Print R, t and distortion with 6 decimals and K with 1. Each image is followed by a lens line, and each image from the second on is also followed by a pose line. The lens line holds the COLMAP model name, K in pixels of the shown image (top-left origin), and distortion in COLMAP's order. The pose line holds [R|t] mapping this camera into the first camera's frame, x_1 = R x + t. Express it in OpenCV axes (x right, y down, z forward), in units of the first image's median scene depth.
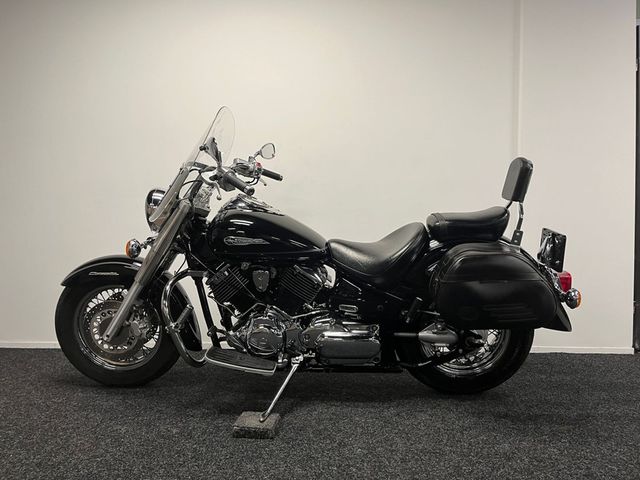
lens RADIAL K [[480.1, 0, 320.6], [0, 480.1, 235.9], [0, 0, 1]] dist [0.077312, -0.102398]
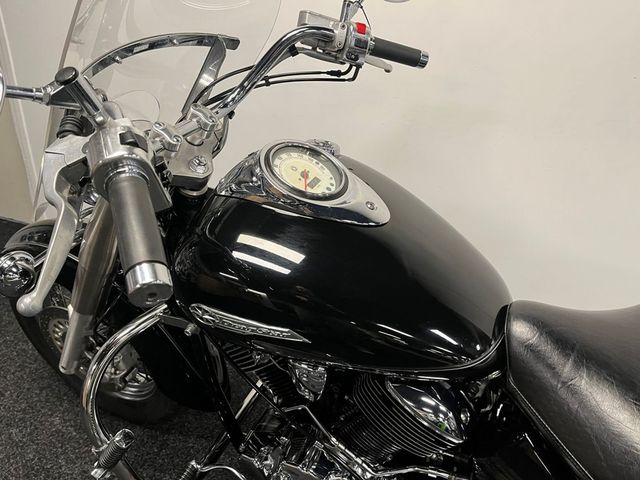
lens RADIAL K [[480.9, 0, 318.2], [0, 480.9, 243.0], [0, 0, 1]] dist [0.078300, -0.105697]
pose [[0.919625, 0.193881, -0.341614, 0.001588], [-0.040120, 0.911509, 0.409319, -0.173351], [0.390744, -0.362714, 0.846025, 0.705902]]
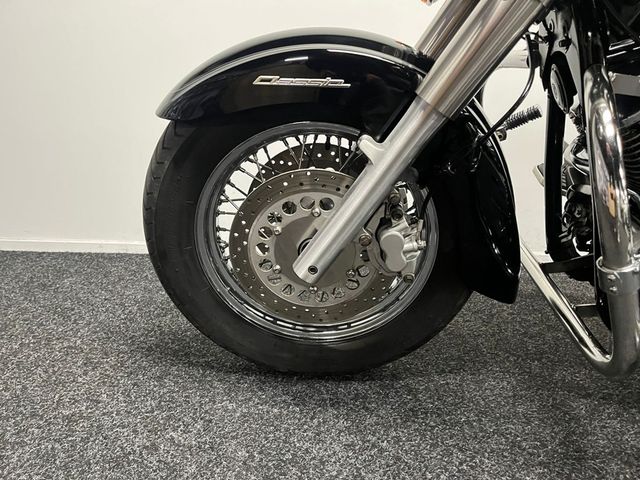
lens RADIAL K [[481.9, 0, 323.6], [0, 481.9, 238.6], [0, 0, 1]] dist [0.064567, -0.087693]
pose [[0.999291, 0.020688, 0.031466, -0.456595], [-0.028340, 0.963392, 0.266595, 0.094749], [-0.024799, -0.267298, 0.963295, 0.693430]]
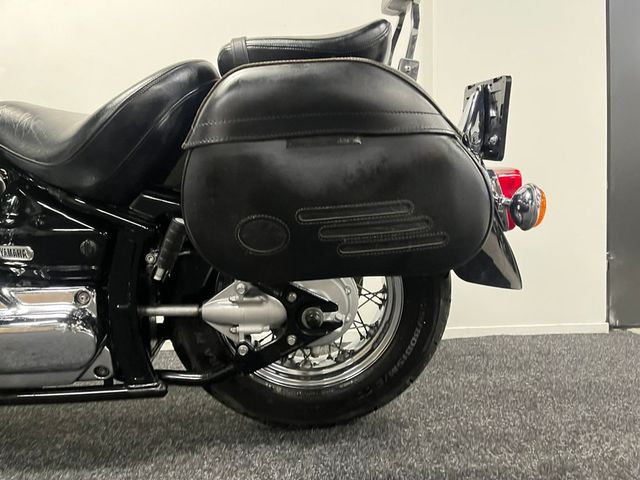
lens RADIAL K [[481.1, 0, 328.1], [0, 481.1, 243.1], [0, 0, 1]] dist [0.079471, -0.111183]
pose [[0.992564, -0.026042, 0.118906, 0.267095], [0.023318, 0.999434, 0.024242, 0.135413], [-0.119470, -0.021289, 0.992610, 0.545075]]
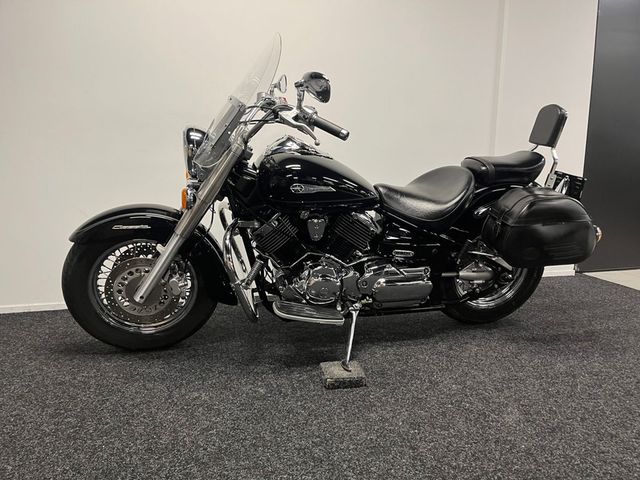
lens RADIAL K [[481.9, 0, 323.6], [0, 481.9, 238.6], [0, 0, 1]] dist [0.064567, -0.087693]
pose [[0.957227, -0.043686, 0.286022, -0.382495], [0.000810, 0.988937, 0.148334, -0.029690], [-0.289338, -0.141757, 0.946672, 0.092850]]
